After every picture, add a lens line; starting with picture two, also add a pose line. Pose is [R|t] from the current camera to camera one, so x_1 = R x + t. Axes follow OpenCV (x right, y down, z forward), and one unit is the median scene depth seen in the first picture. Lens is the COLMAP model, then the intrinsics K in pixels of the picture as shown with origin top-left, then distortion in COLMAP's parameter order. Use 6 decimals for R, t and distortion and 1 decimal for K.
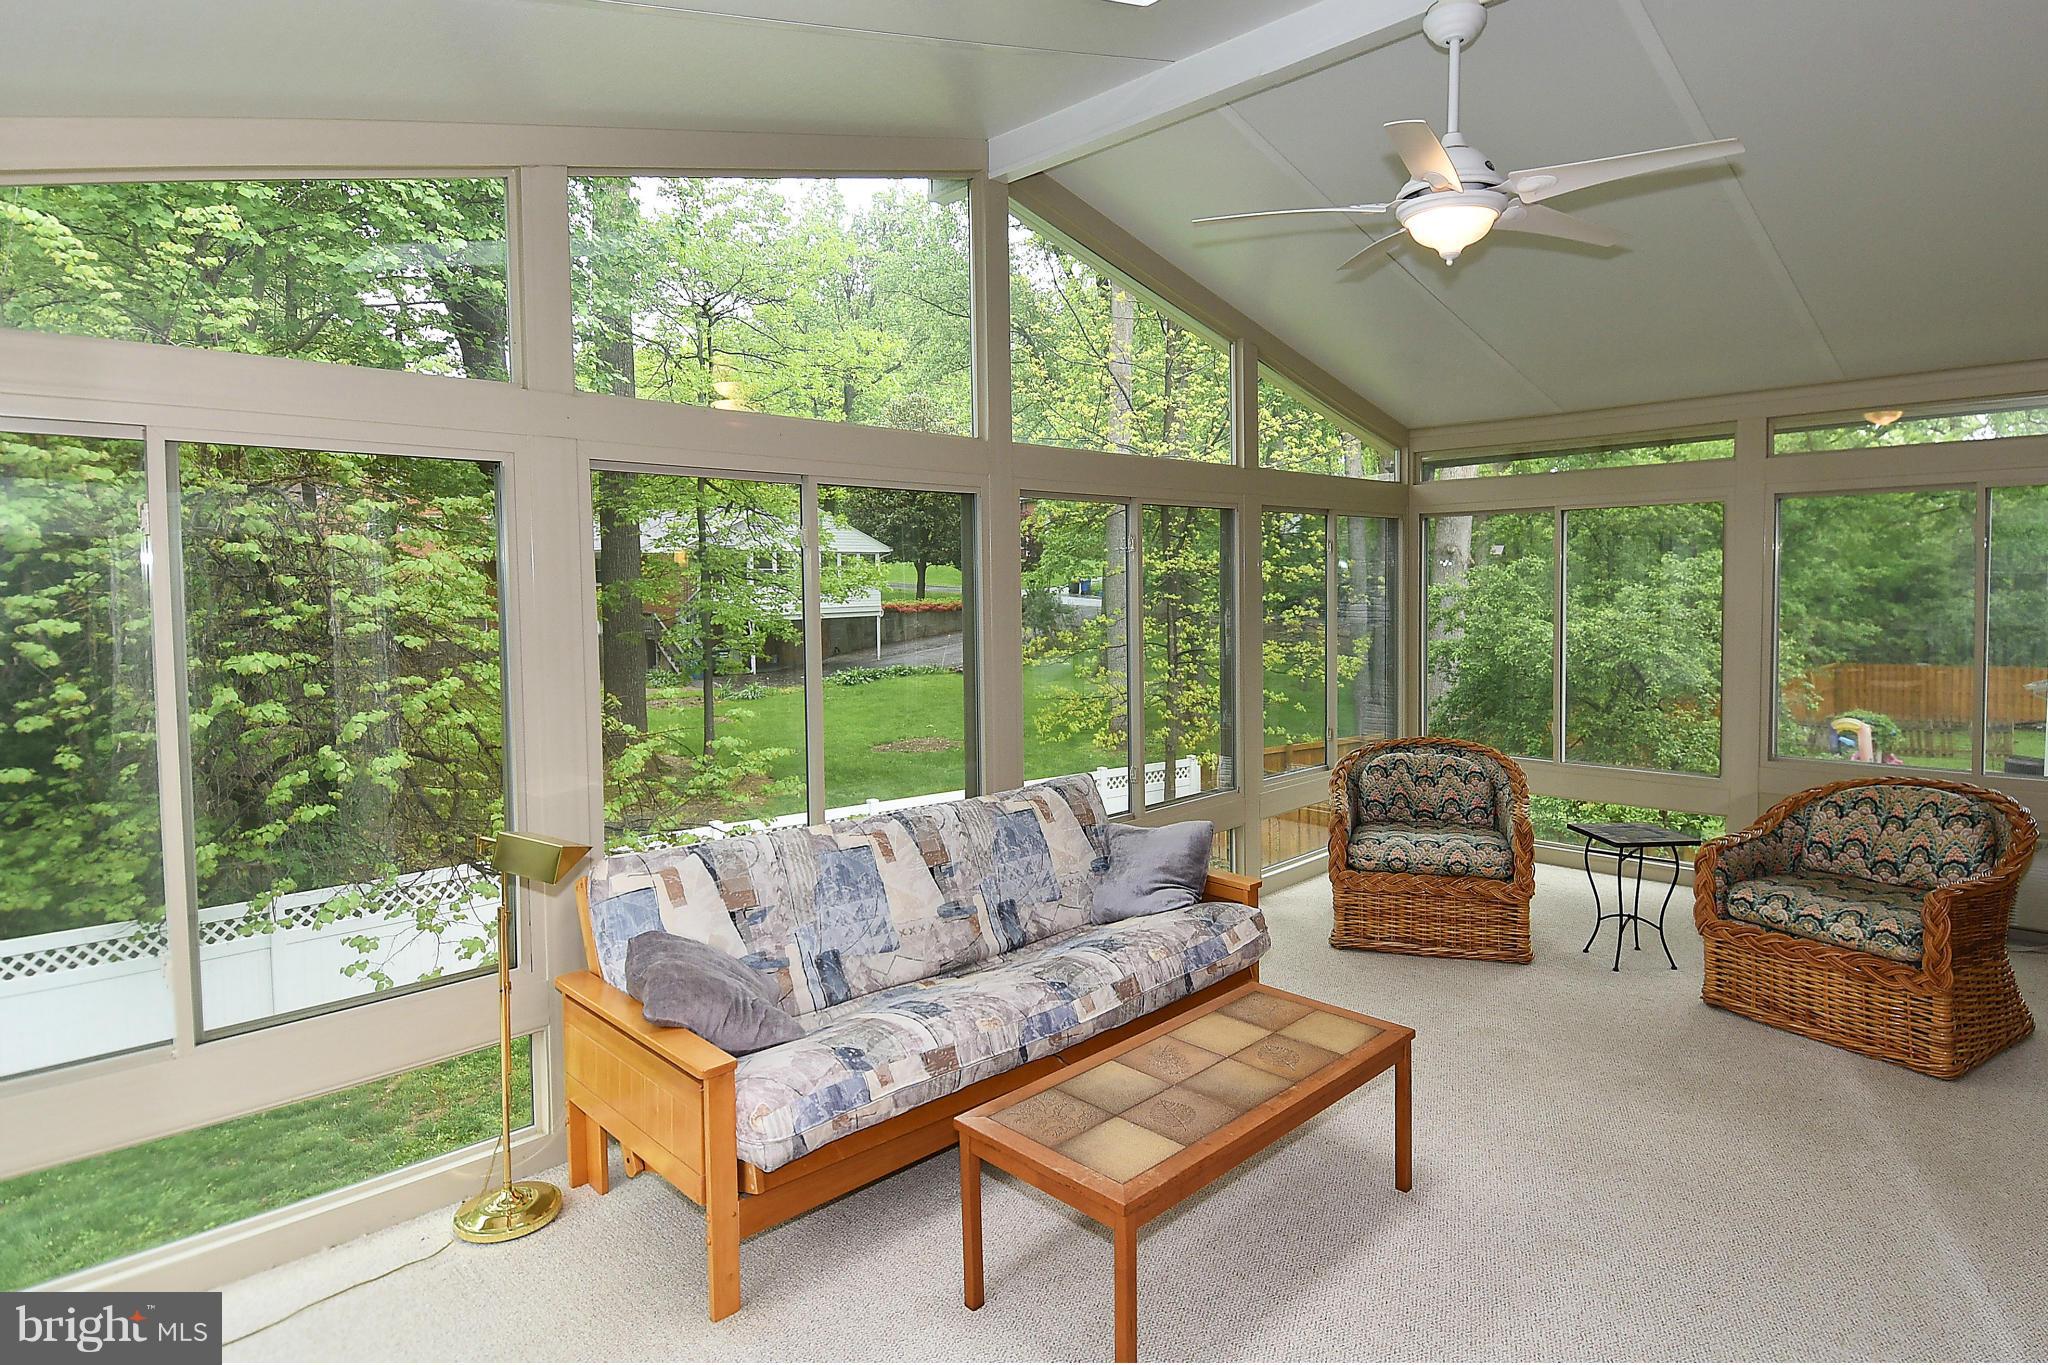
lens RADIAL K [[1101.6, 0, 1093.7], [0, 1101.6, 630.1], [0, 0, 1]] dist [0.060204, -0.055469]
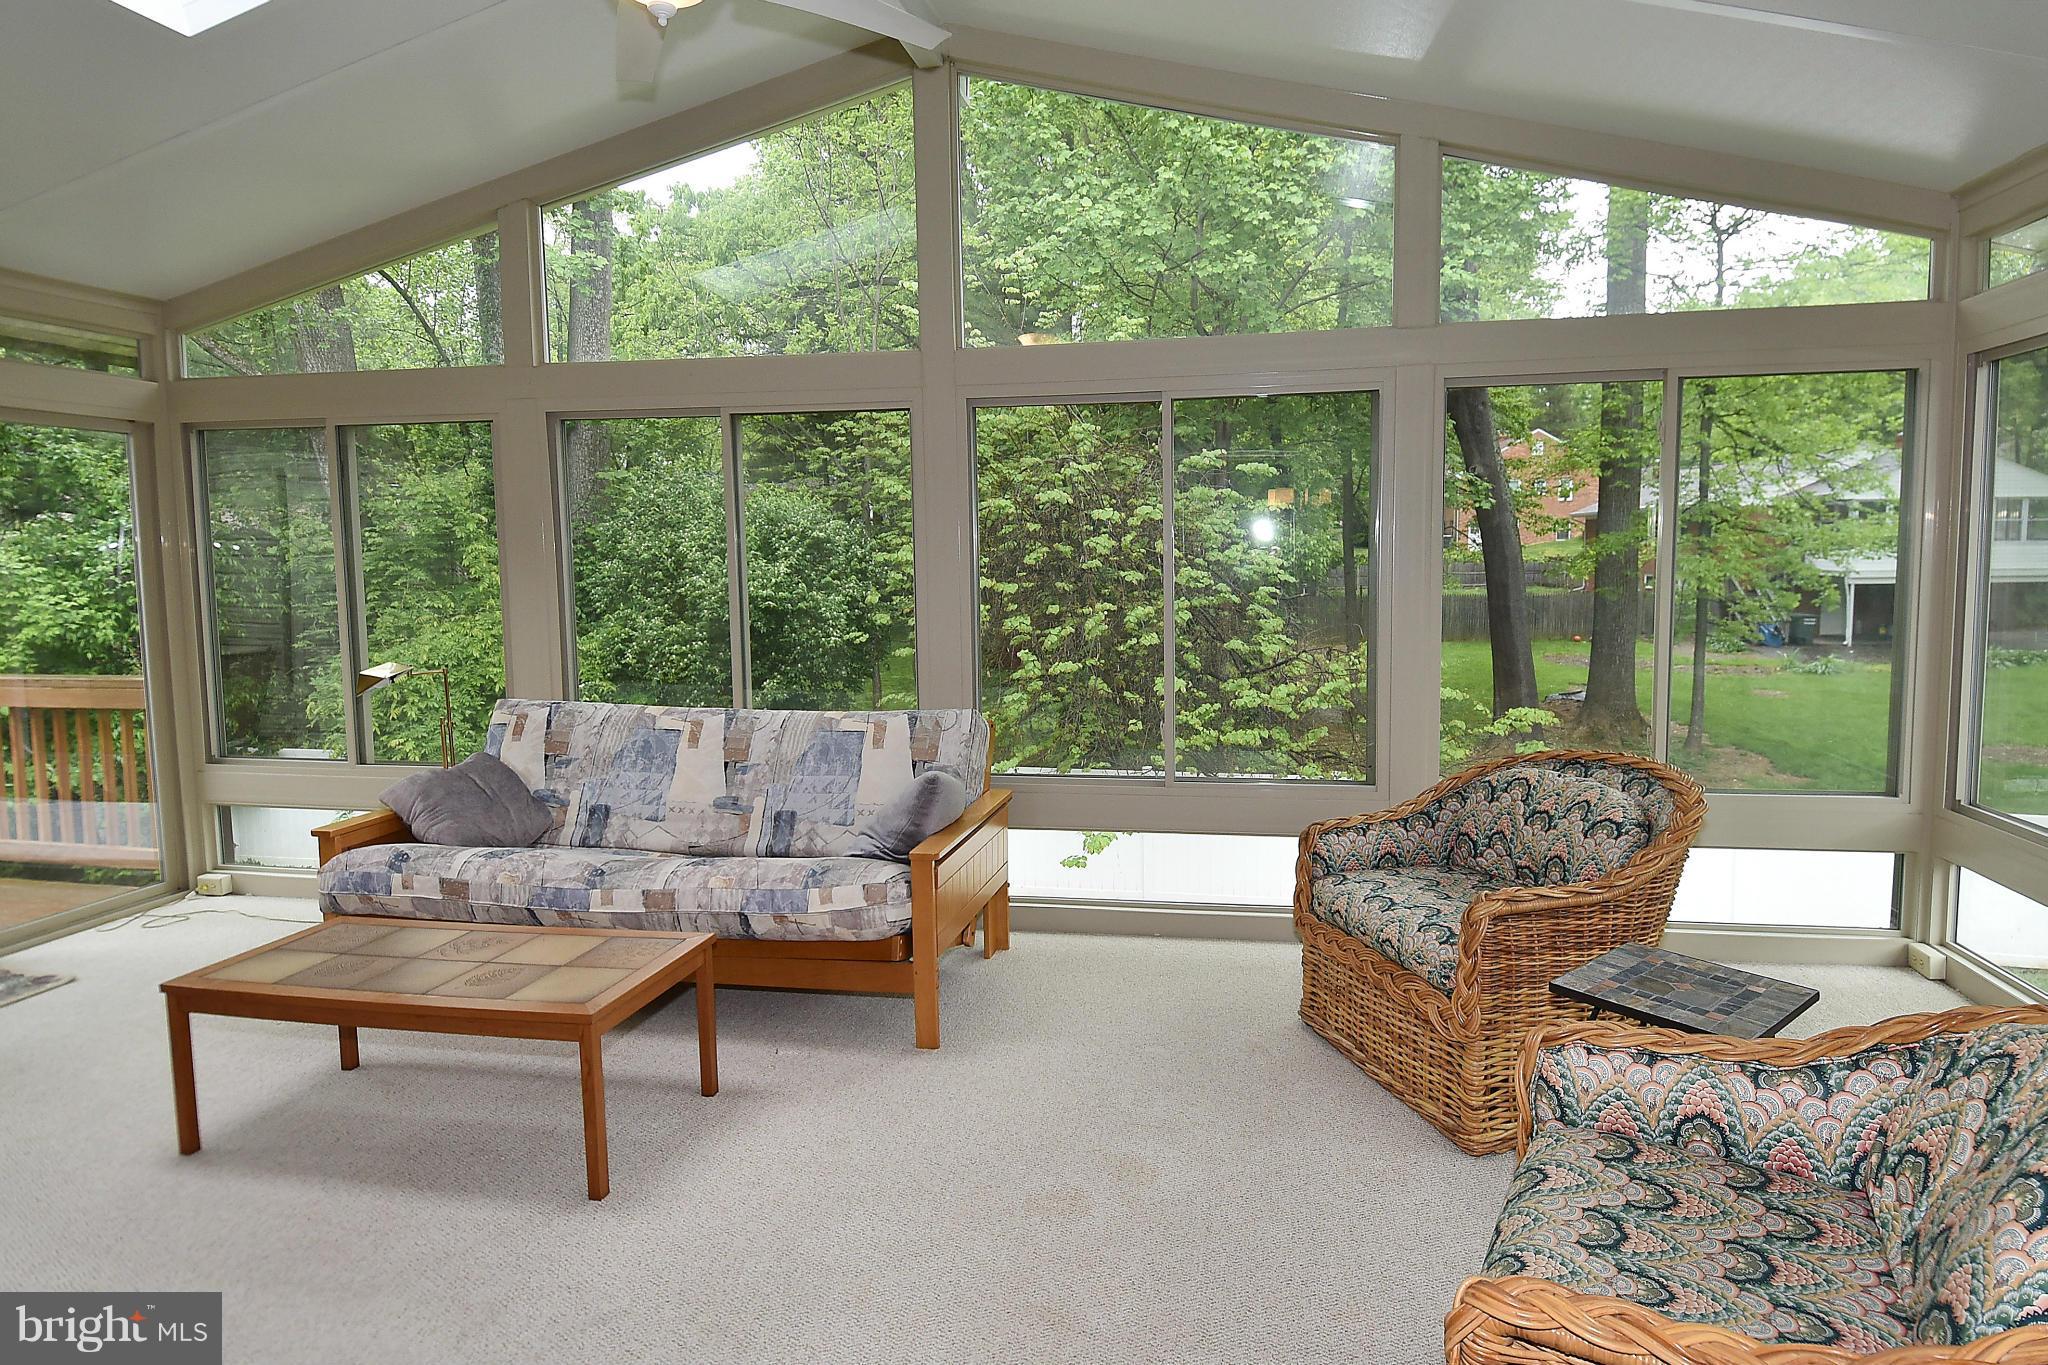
lens RADIAL K [[1096.2, 0, 1066.8], [0, 1096.2, 635.9], [0, 0, 1]] dist [0.018364, -0.000802]
pose [[0.562280, 0.064678, -0.824413, 0.941636], [-0.030408, 0.997880, 0.057548, 0.021927], [0.826387, -0.007289, 0.563055, 0.694603]]
